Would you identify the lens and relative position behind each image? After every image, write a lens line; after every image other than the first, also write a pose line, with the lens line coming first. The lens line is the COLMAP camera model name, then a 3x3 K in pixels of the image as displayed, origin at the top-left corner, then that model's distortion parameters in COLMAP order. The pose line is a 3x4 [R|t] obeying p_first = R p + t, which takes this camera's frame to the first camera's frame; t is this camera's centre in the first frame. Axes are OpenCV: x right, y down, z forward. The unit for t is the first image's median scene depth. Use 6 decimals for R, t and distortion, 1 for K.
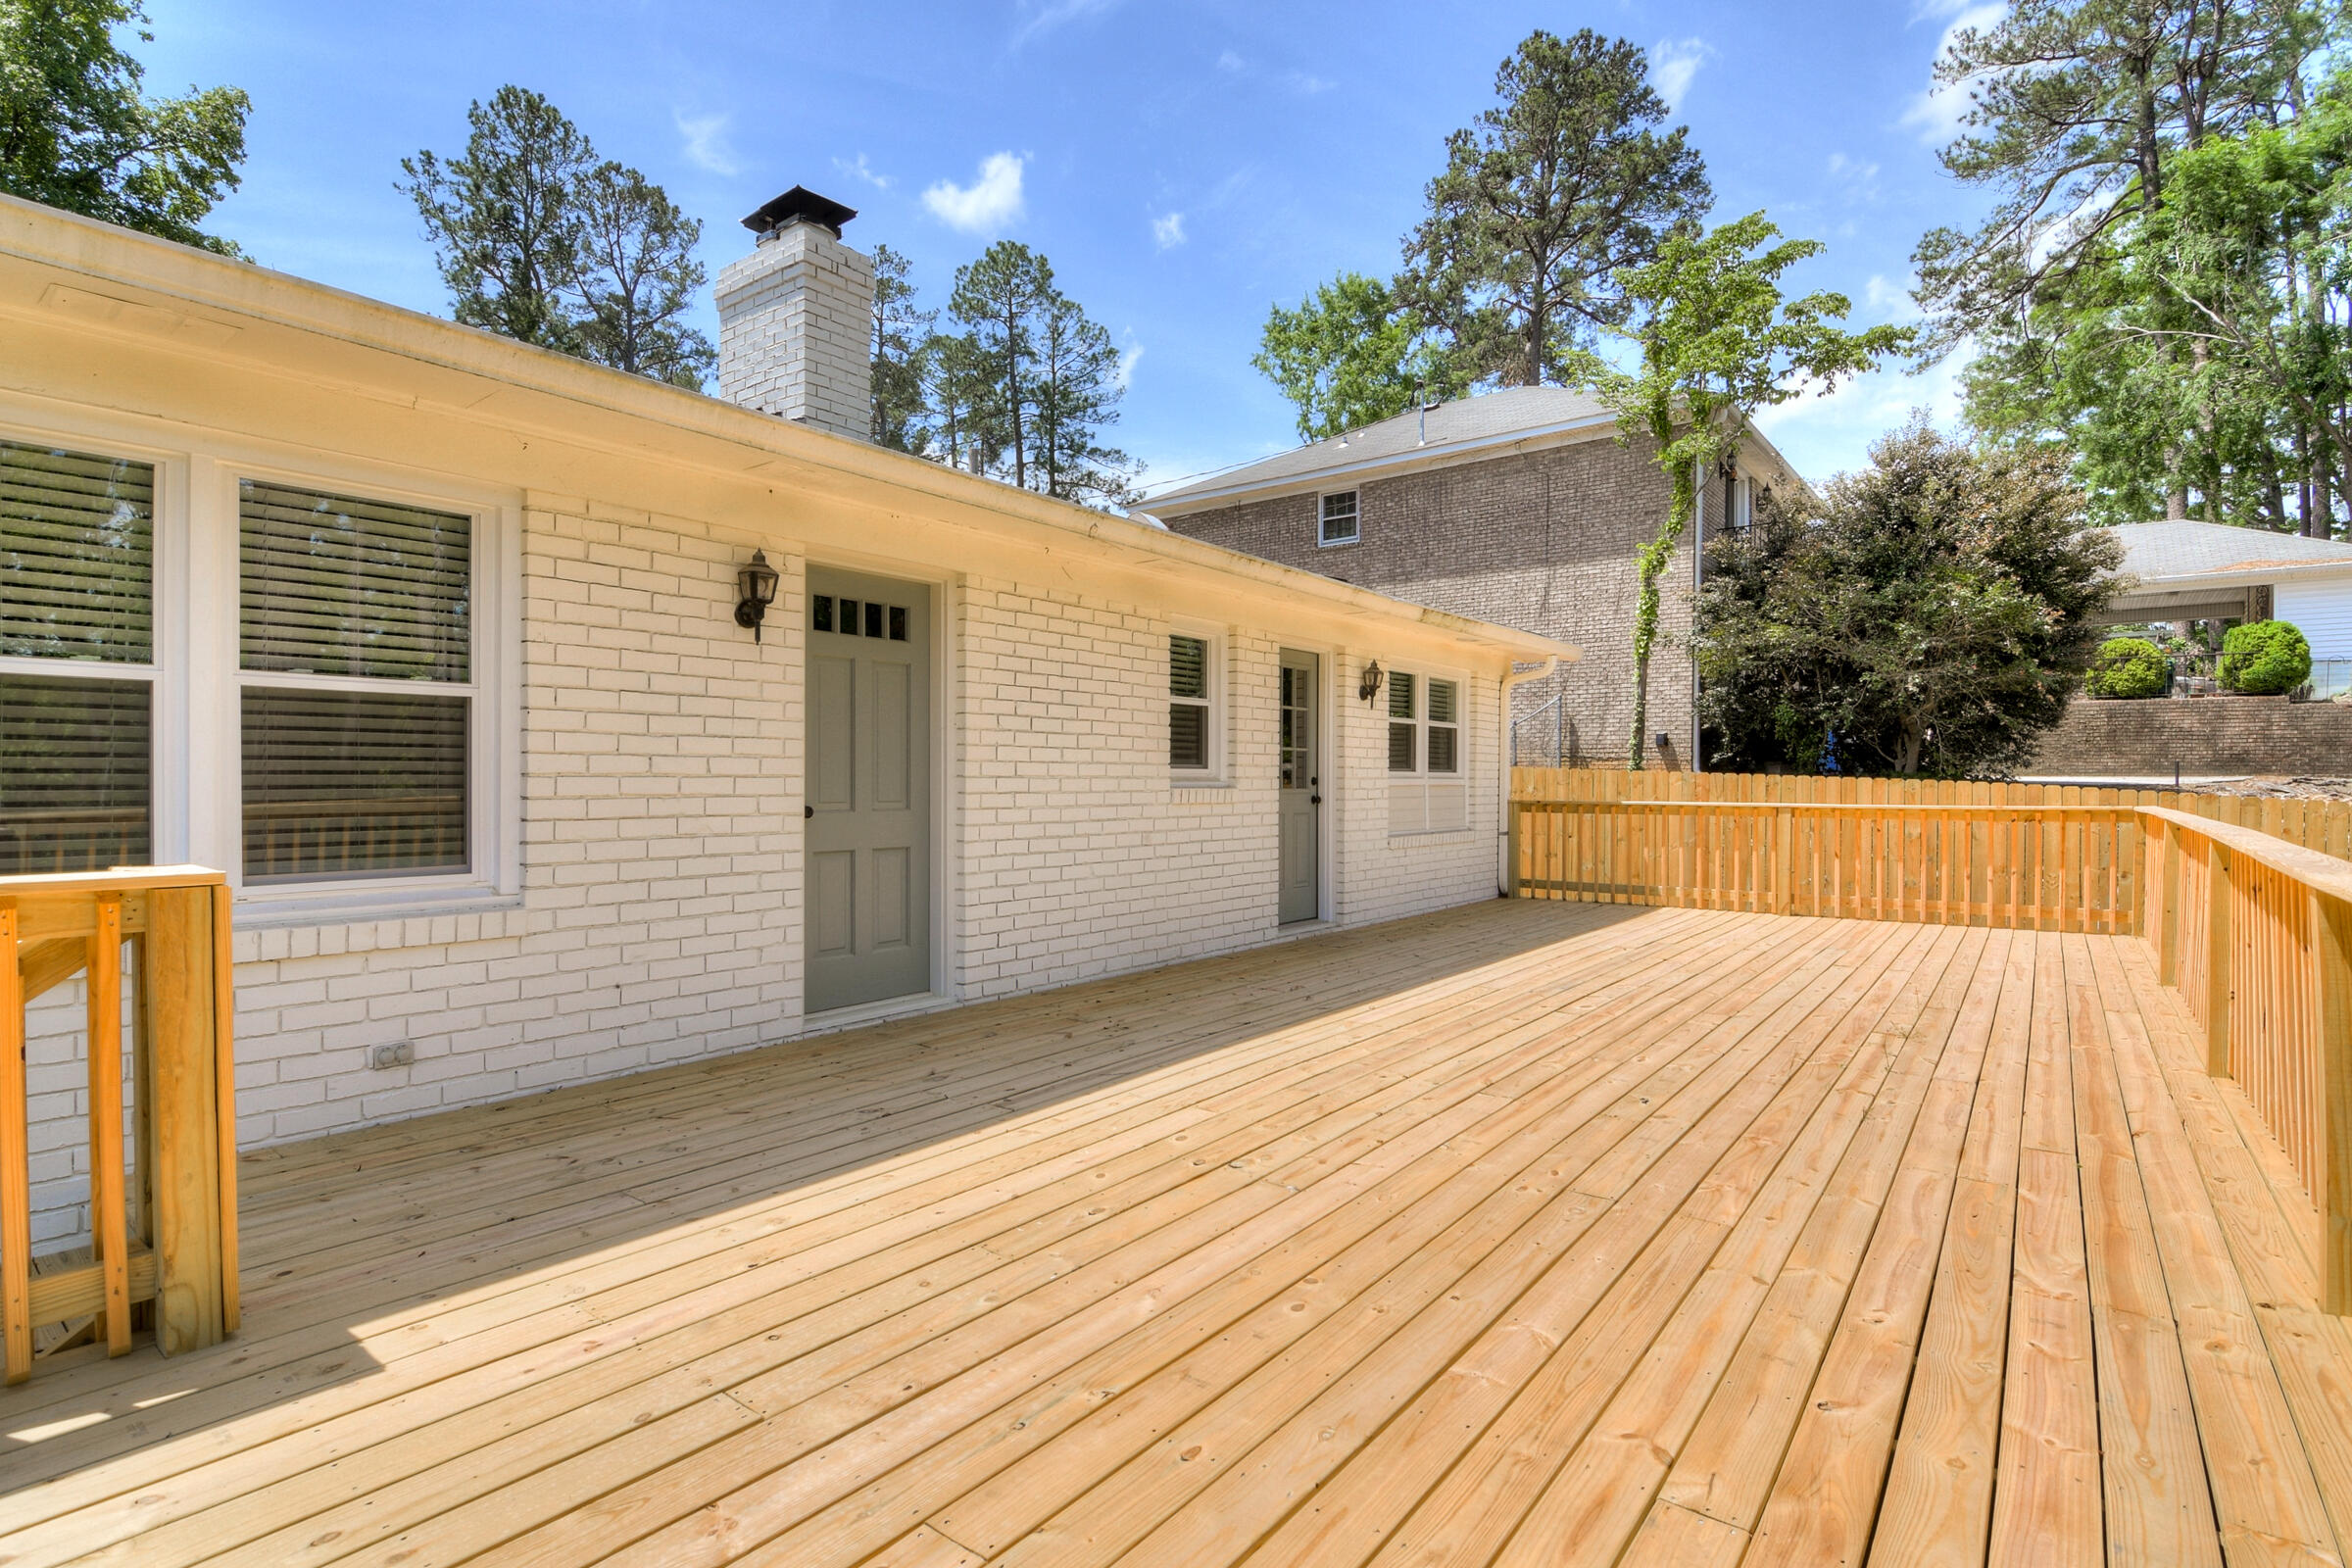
lens RADIAL K [[1111.3, 0, 1186.1], [0, 1111.3, 790.5], [0, 0, 1]] dist [-0.003748, -0.000606]
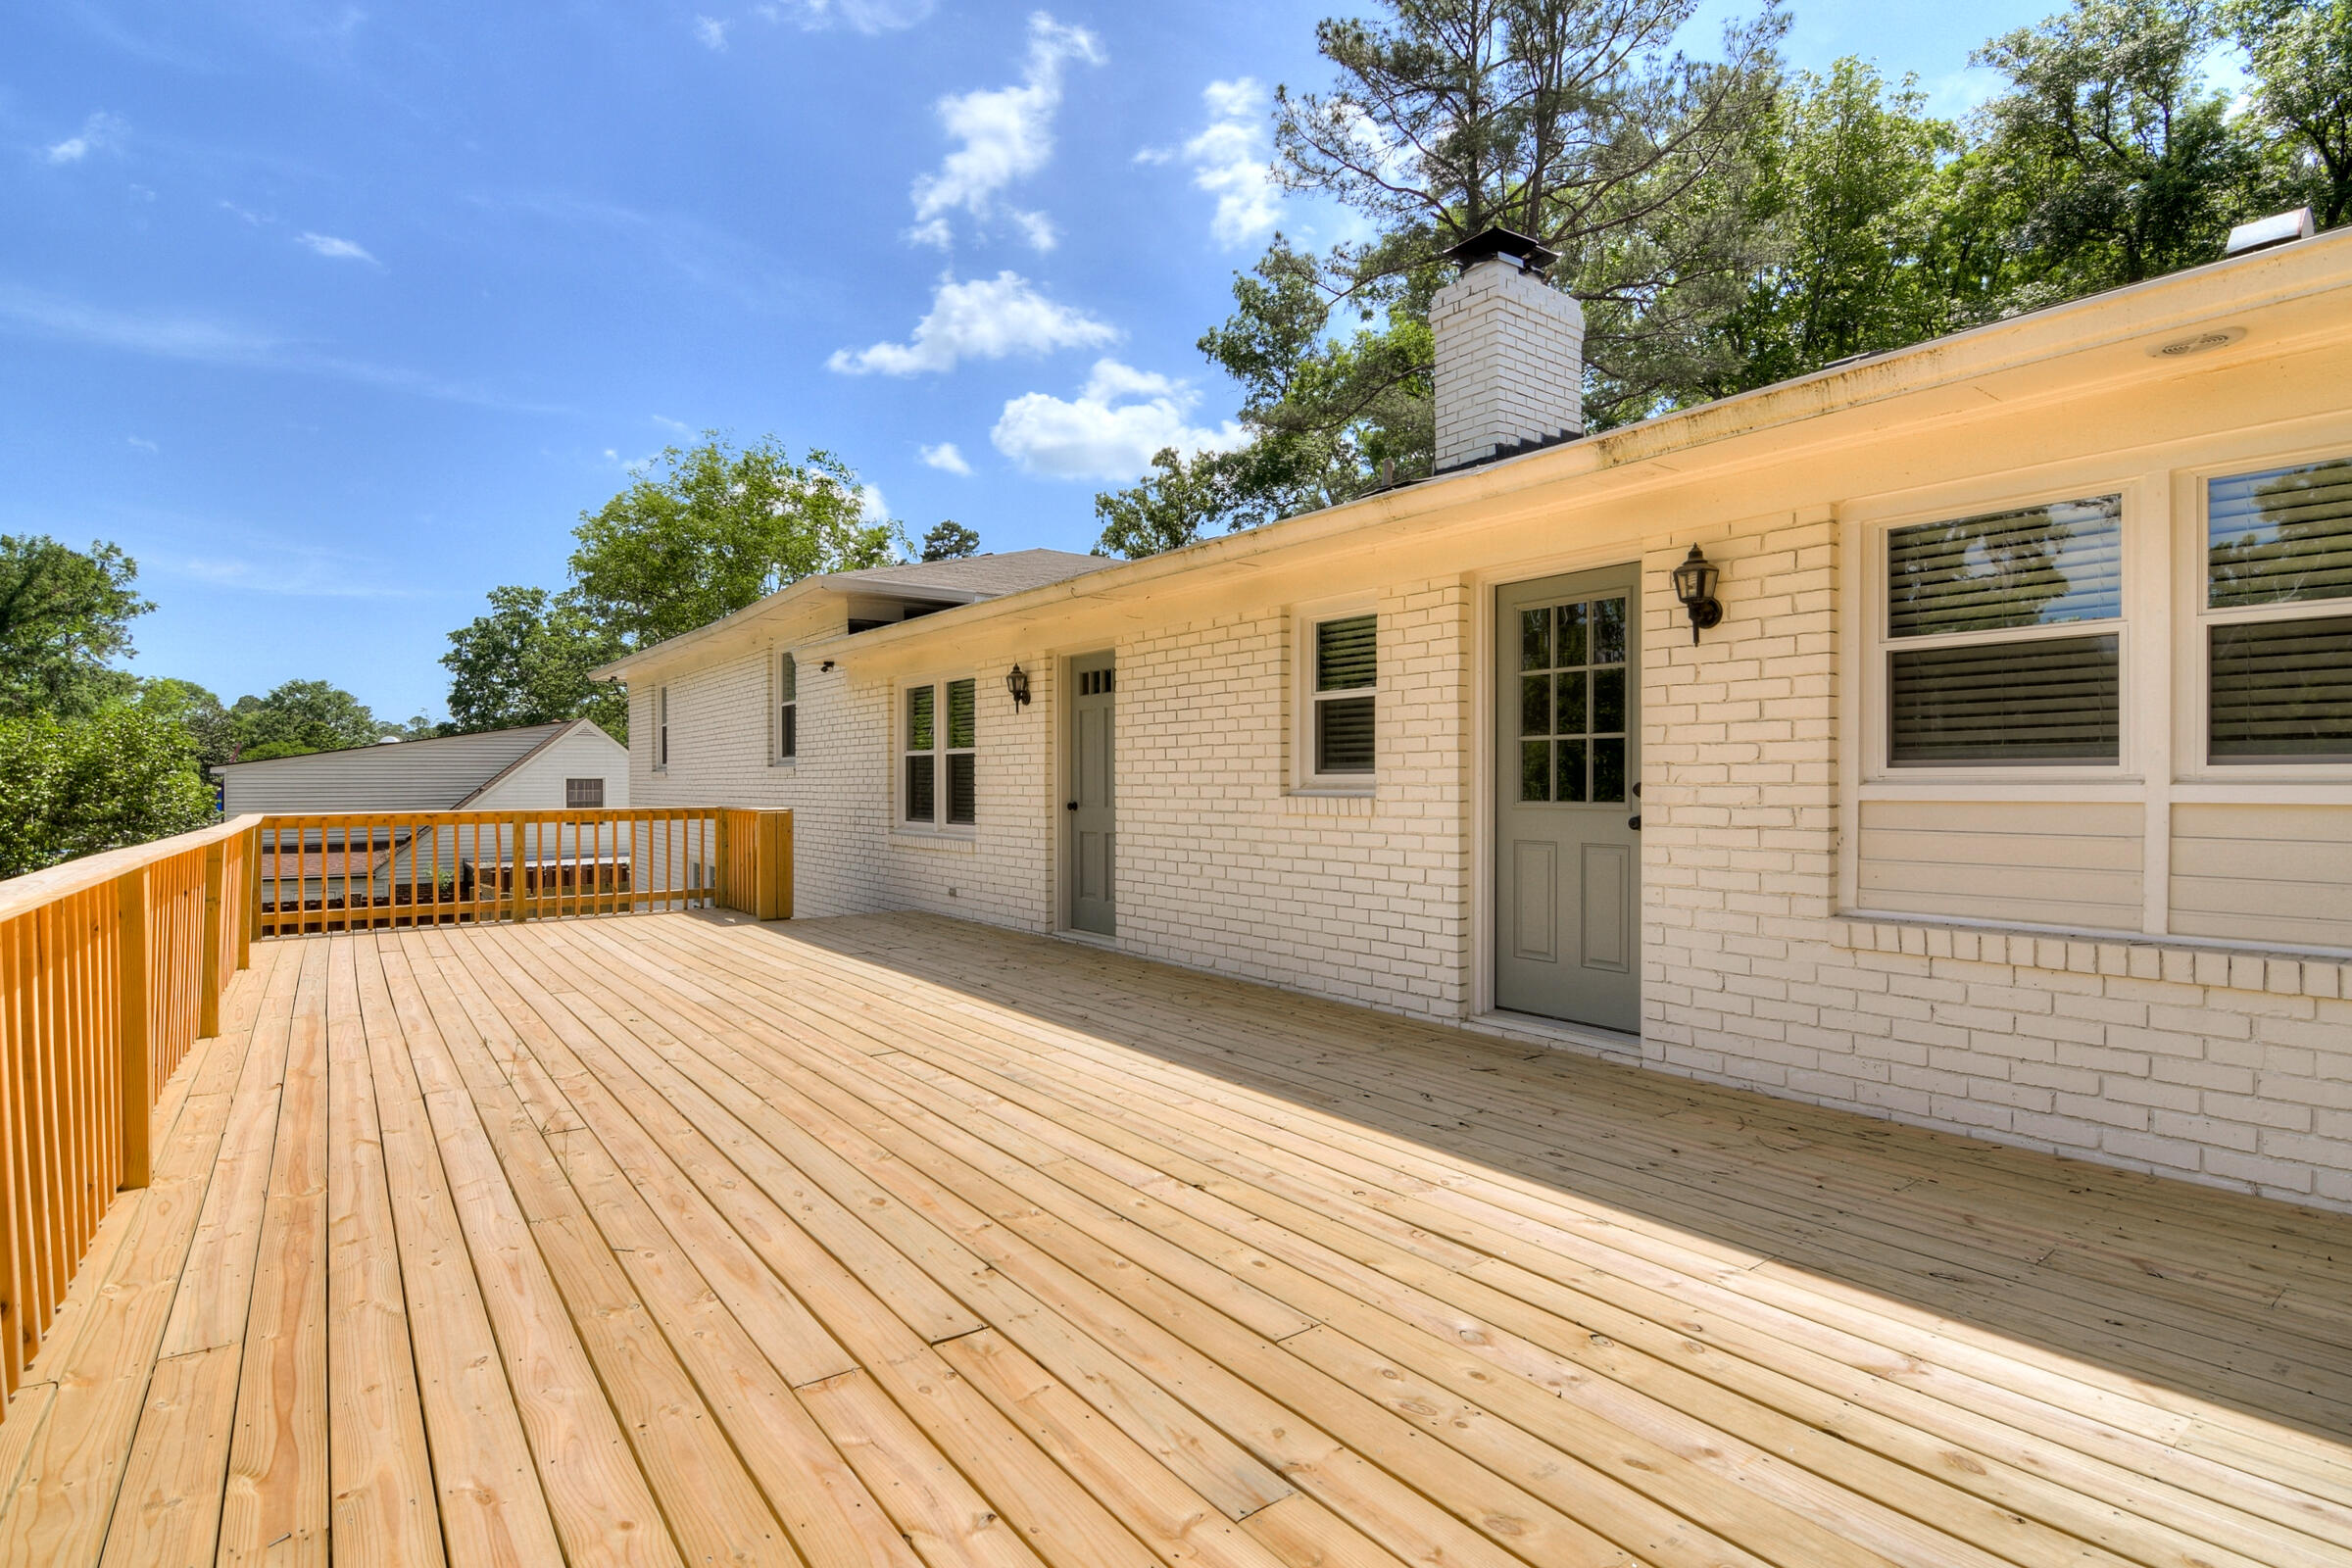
lens RADIAL K [[1142.2, 0, 1162.2], [0, 1142.2, 799.3], [0, 0, 1]] dist [-0.002464, -0.012165]
pose [[-0.270668, 0.007708, -0.962642, 0.992774], [-0.012348, 0.999858, 0.011478, -0.009517], [0.962594, 0.014993, -0.270535, 1.253660]]
